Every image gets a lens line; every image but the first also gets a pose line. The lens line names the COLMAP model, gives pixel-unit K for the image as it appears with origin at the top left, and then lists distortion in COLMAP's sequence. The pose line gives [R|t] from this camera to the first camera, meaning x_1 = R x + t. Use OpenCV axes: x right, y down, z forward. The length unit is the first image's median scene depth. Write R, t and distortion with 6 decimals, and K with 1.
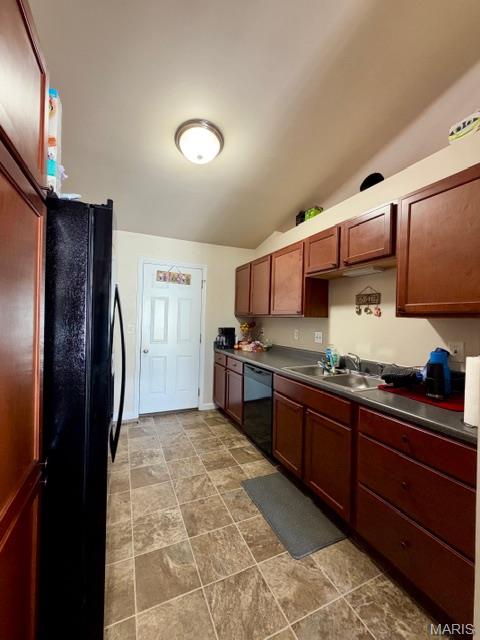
lens RADIAL K [[257.4, 0, 240.0], [0, 257.4, 320.0], [0, 0, 1]] dist [0.000545, 0.000065]
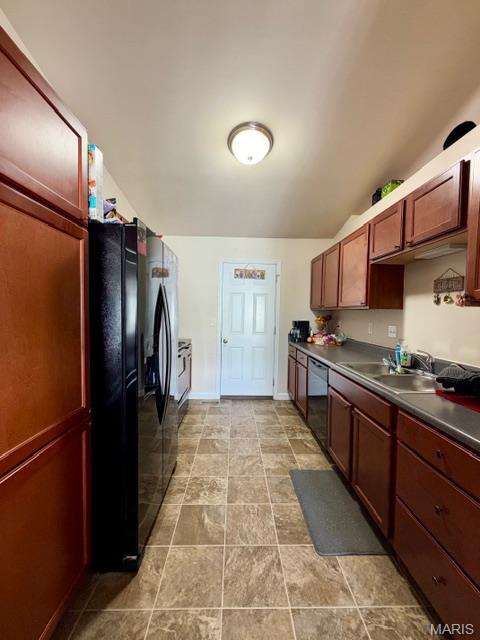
lens RADIAL K [[252.3, 0, 241.6], [0, 252.3, 321.4], [0, 0, 1]] dist [0.000090, -0.000059]
pose [[0.920797, 0.005080, -0.390009, 0.207298], [0.005961, 0.999615, 0.027093, 0.007636], [0.389997, -0.027272, 0.920412, 0.015465]]
